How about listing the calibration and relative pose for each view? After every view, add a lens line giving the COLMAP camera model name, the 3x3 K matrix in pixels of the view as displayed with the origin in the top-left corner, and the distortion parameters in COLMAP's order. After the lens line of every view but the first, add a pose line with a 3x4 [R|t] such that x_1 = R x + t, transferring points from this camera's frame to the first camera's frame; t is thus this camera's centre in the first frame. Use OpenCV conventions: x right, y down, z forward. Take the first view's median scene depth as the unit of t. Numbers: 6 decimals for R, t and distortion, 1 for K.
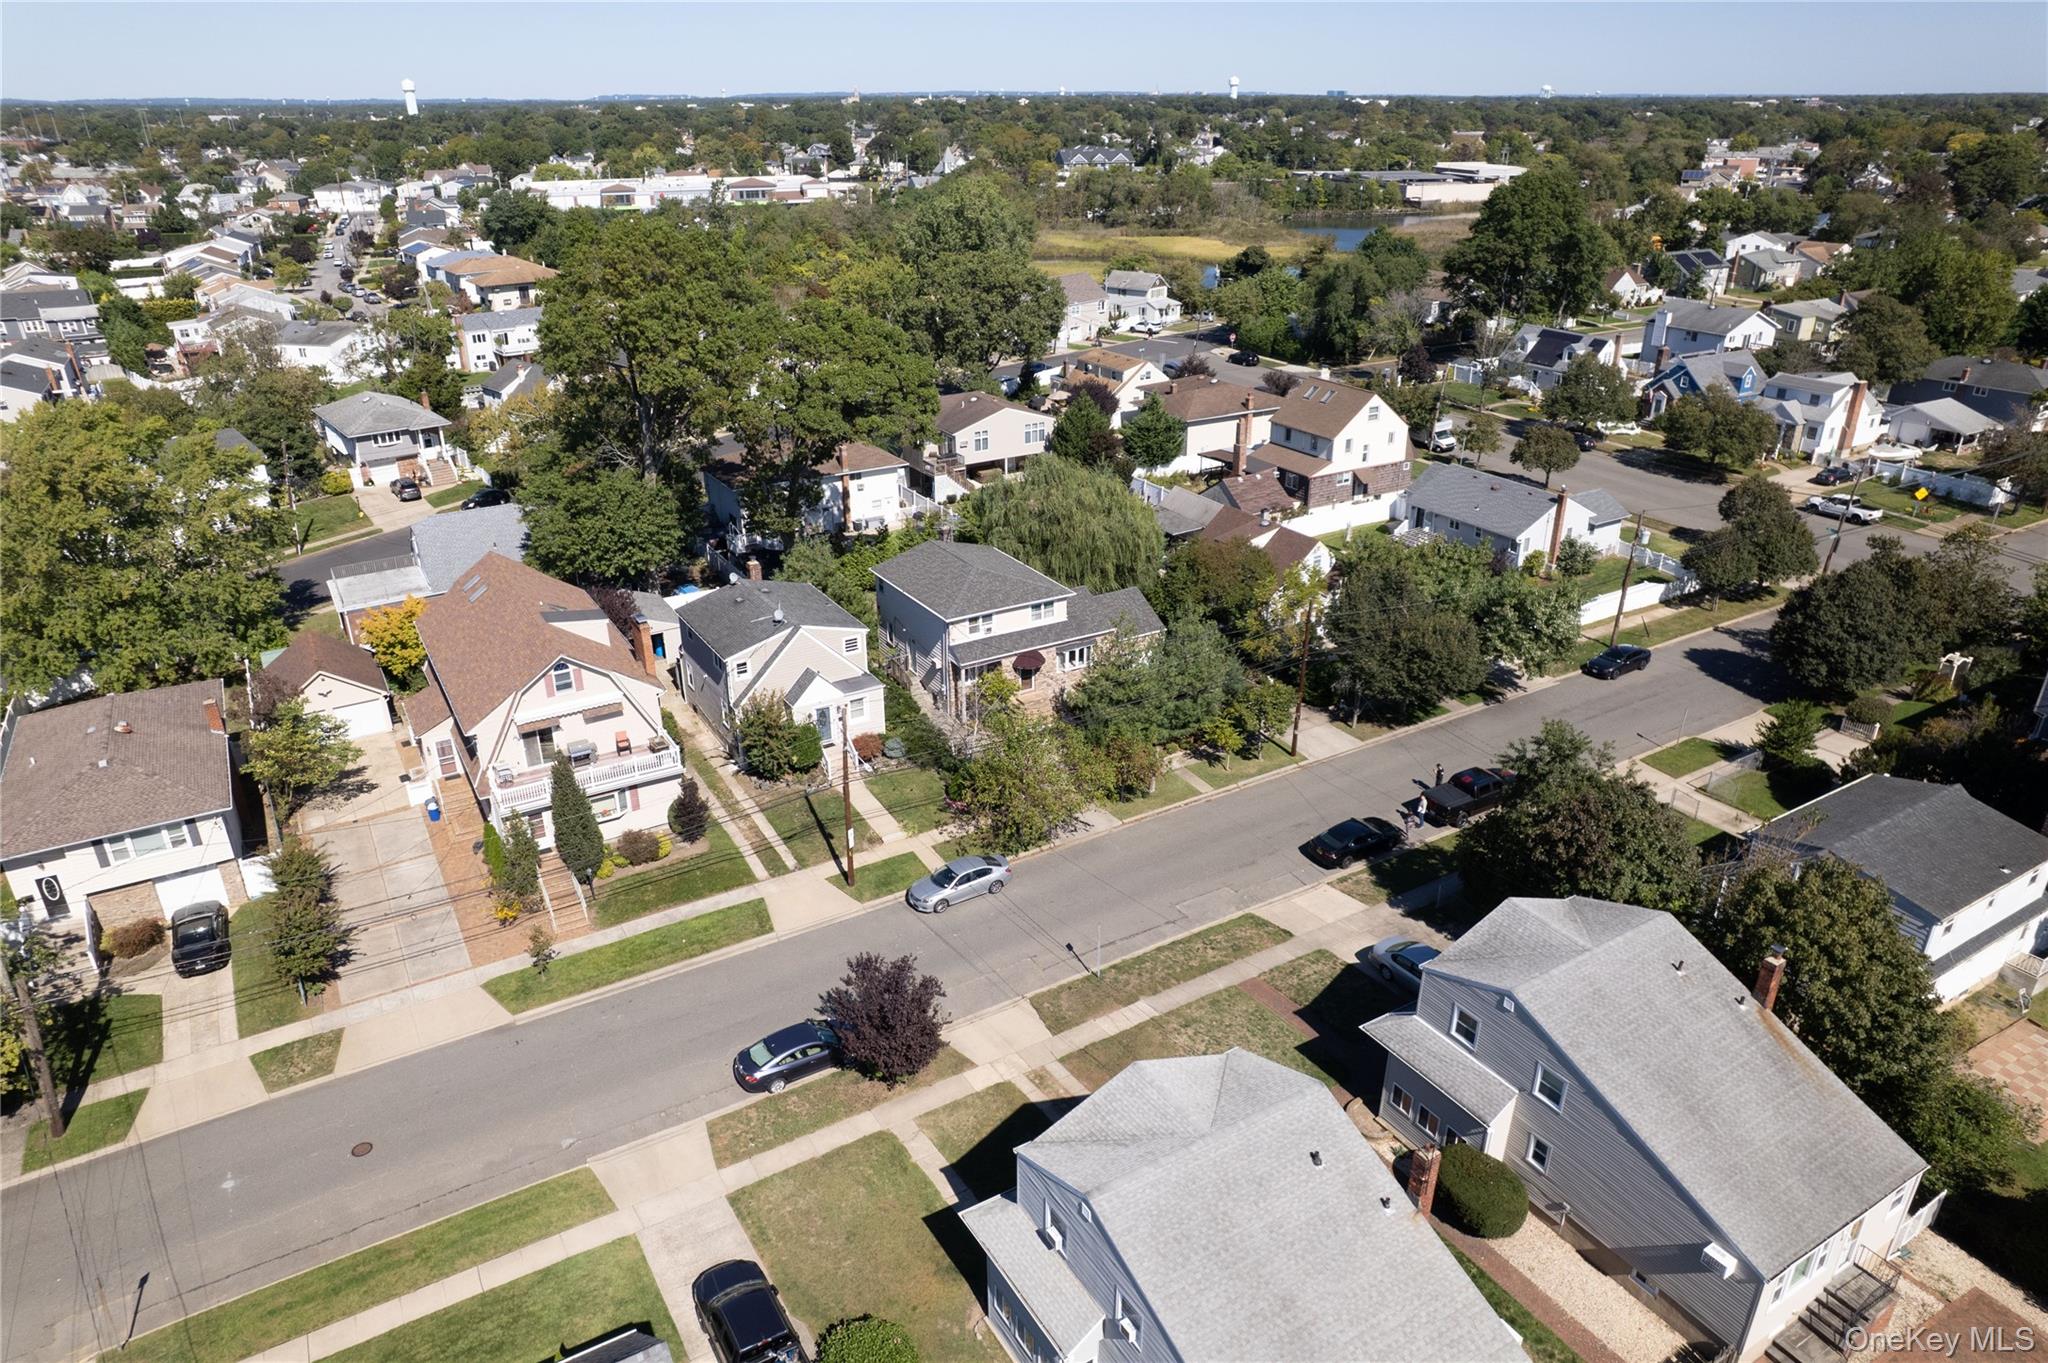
lens RADIAL K [[1314.0, 0, 1024.0], [0, 1314.0, 681.5], [0, 0, 1]] dist [-0.091242, 0.082725]
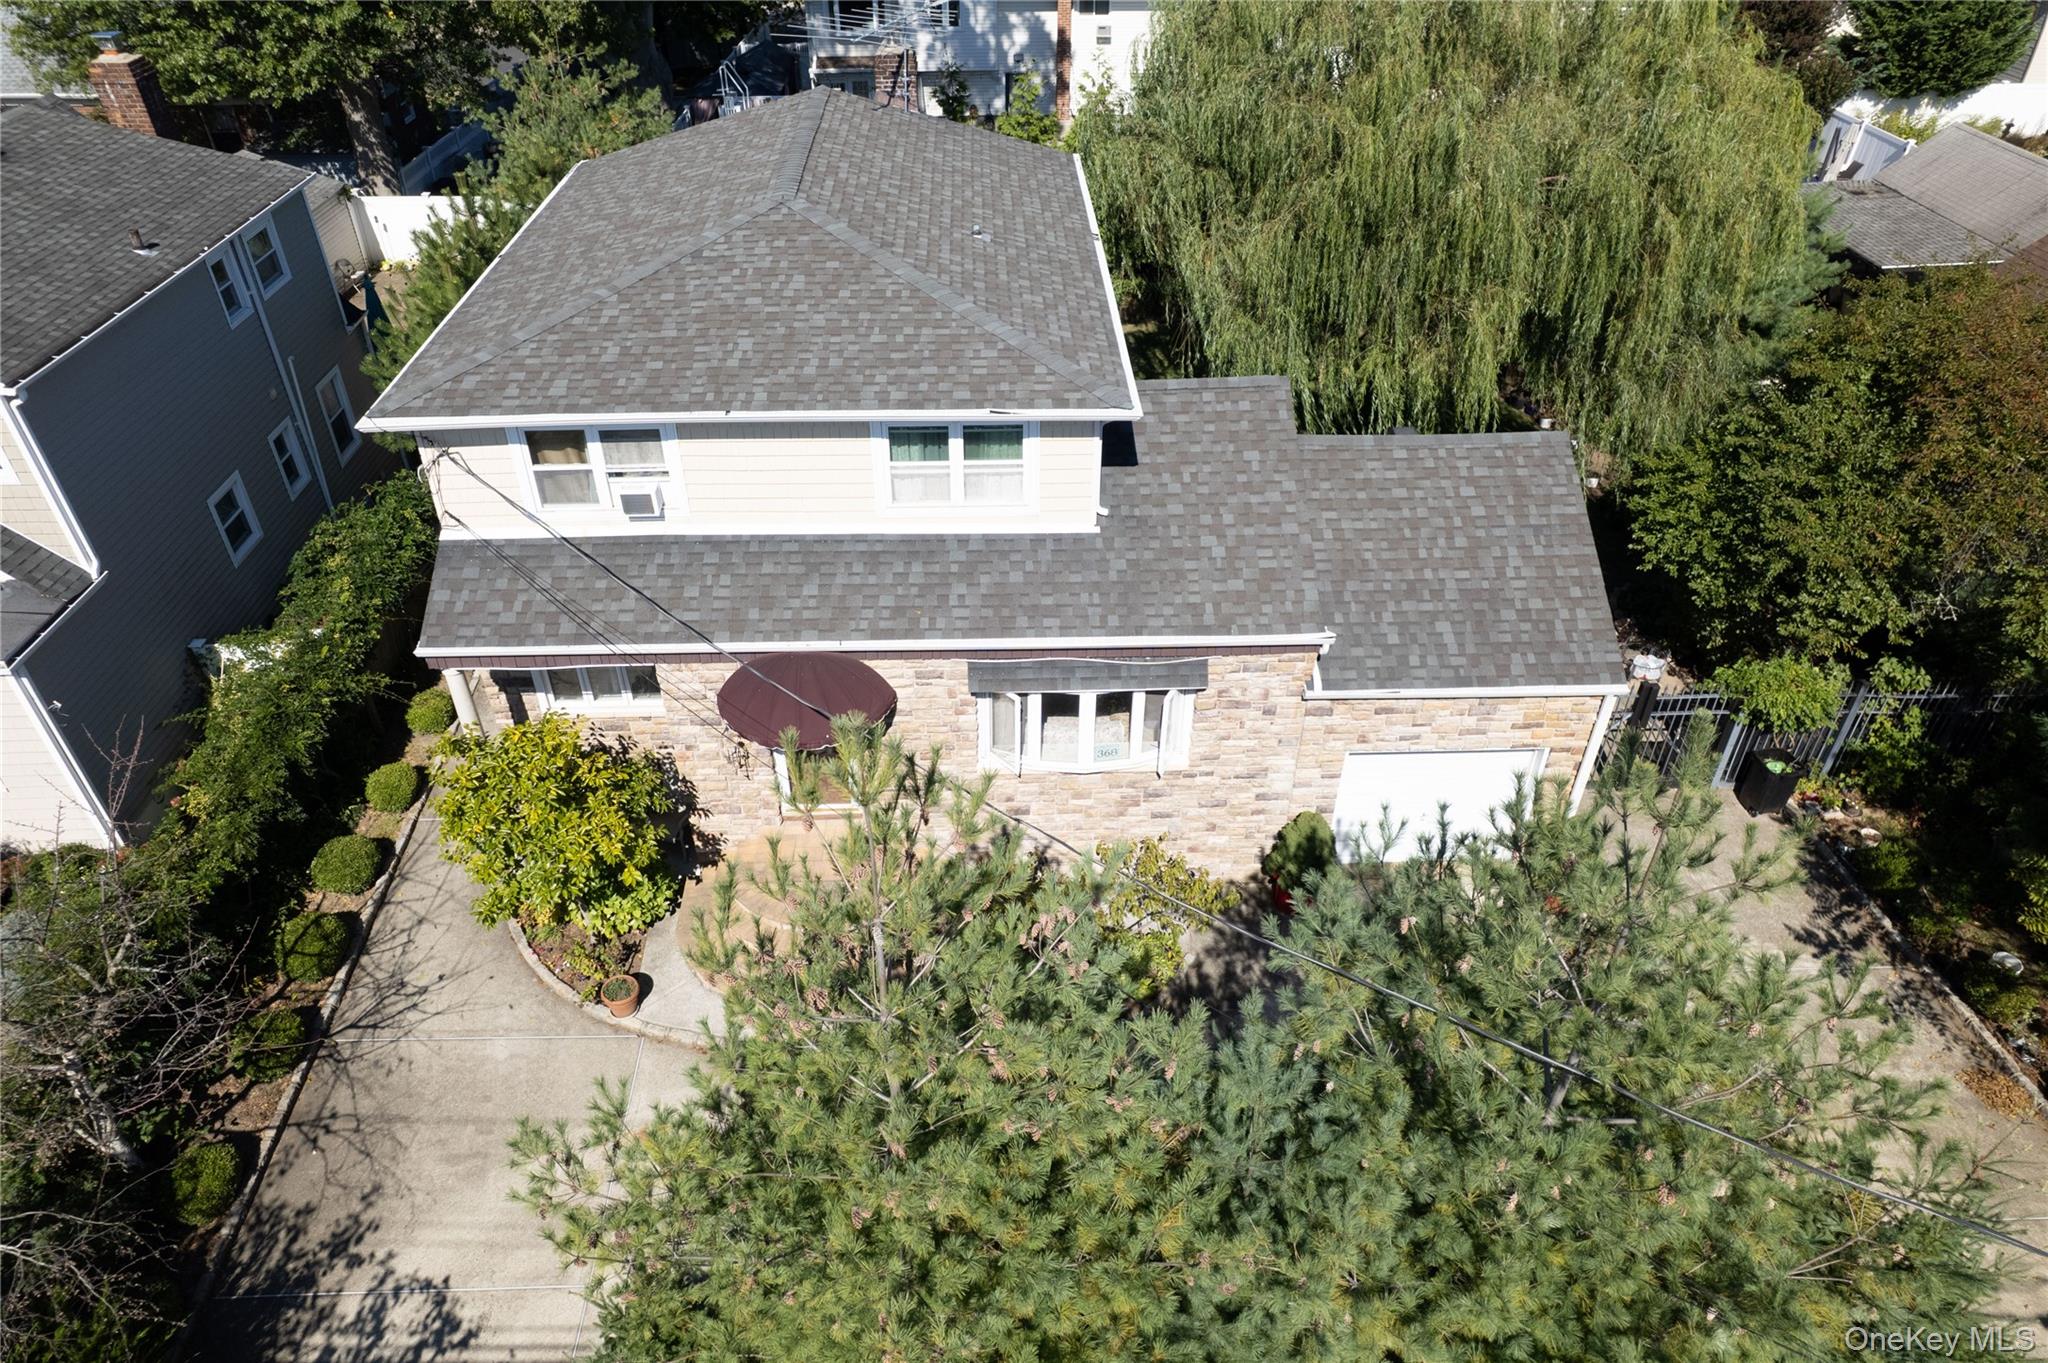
lens RADIAL K [[1314.0, 0, 1024.0], [0, 1314.0, 681.5], [0, 0, 1]] dist [-0.091242, 0.082725]
pose [[0.871903, 0.295271, -0.390640, 0.079490], [-0.202324, 0.943698, 0.261724, -0.055400], [0.445926, -0.149162, 0.882554, 0.596912]]
